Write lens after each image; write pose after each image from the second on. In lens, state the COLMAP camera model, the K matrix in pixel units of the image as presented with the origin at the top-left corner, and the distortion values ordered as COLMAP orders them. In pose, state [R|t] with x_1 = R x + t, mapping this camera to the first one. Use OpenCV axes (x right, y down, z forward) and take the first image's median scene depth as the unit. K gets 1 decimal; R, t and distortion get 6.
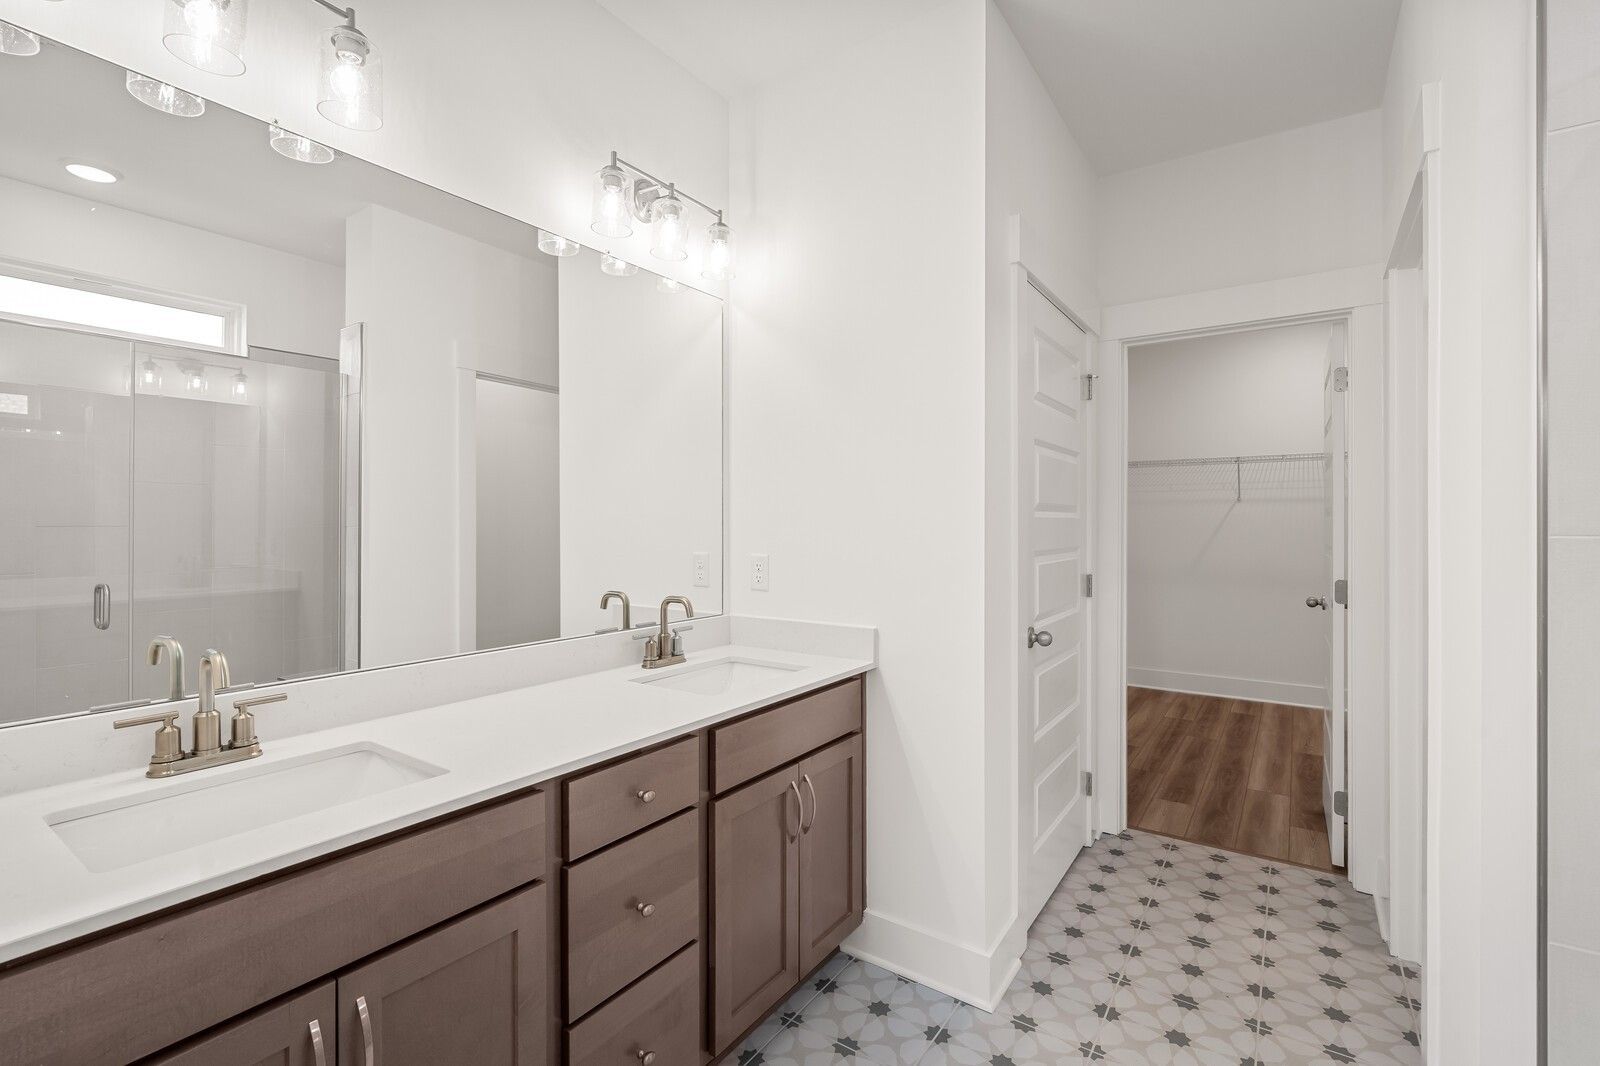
lens RADIAL K [[712.3, 0, 791.0], [0, 712.3, 531.3], [0, 0, 1]] dist [-0.010932, -0.000290]
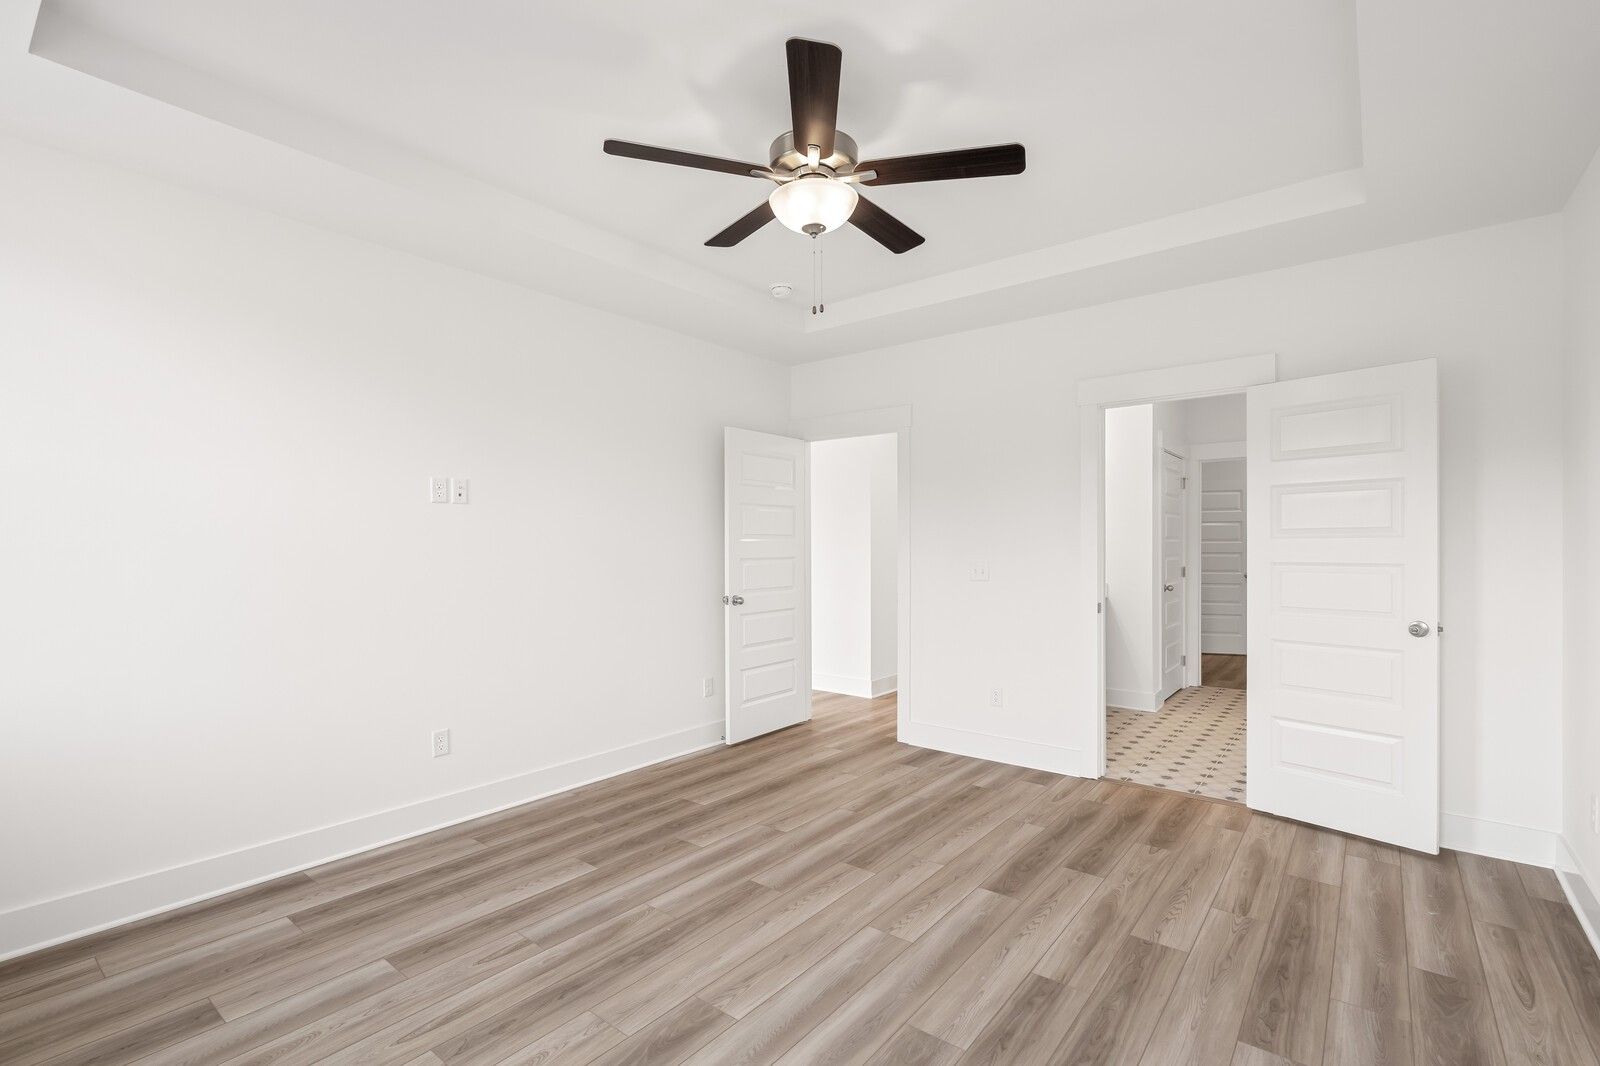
lens RADIAL K [[712.3, 0, 802.5], [0, 712.3, 549.7], [0, 0, 1]] dist [-0.010932, -0.000290]
pose [[0.998473, 0.001443, -0.055227, -0.778021], [-0.001720, 0.999986, -0.004965, 0.022208], [0.055219, 0.005052, 0.998461, -1.539821]]
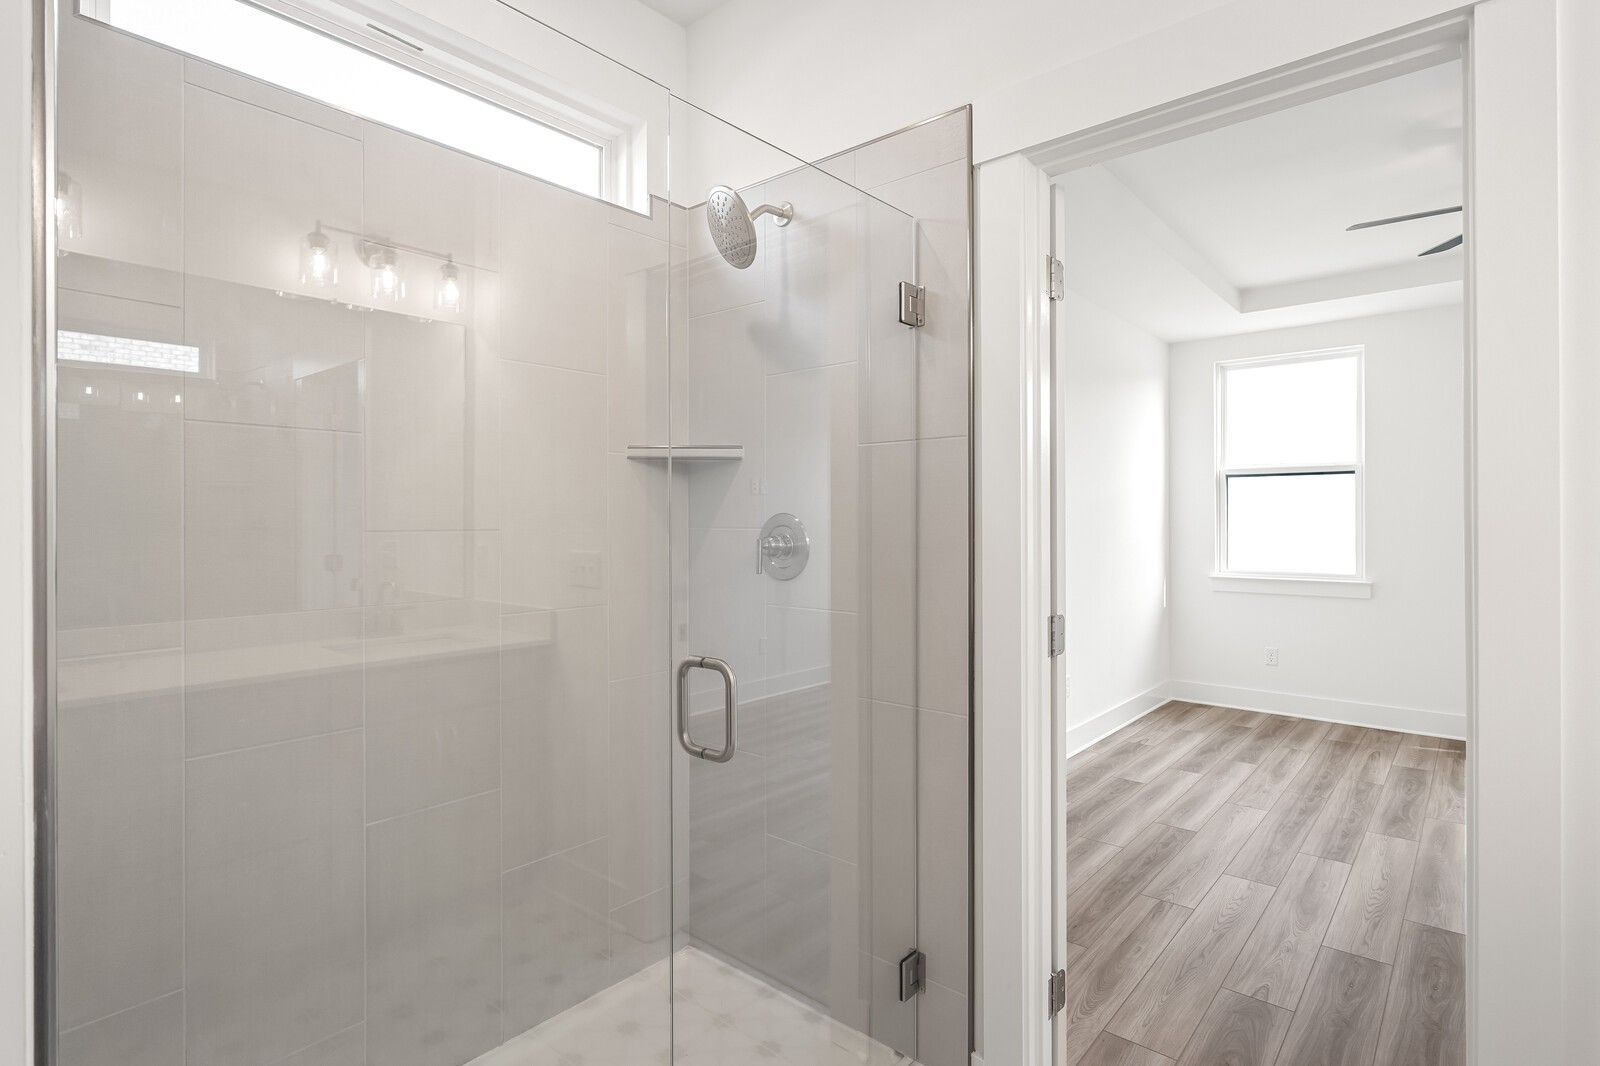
lens RADIAL K [[802.6, 0, 809.4], [0, 802.6, 524.8], [0, 0, 1]] dist [-0.000455, 0.000346]
pose [[-0.997016, 0.001625, 0.077180, 0.191956], [0.002881, 0.999865, 0.016162, -0.008583], [-0.077144, 0.016336, -0.996886, 0.635155]]
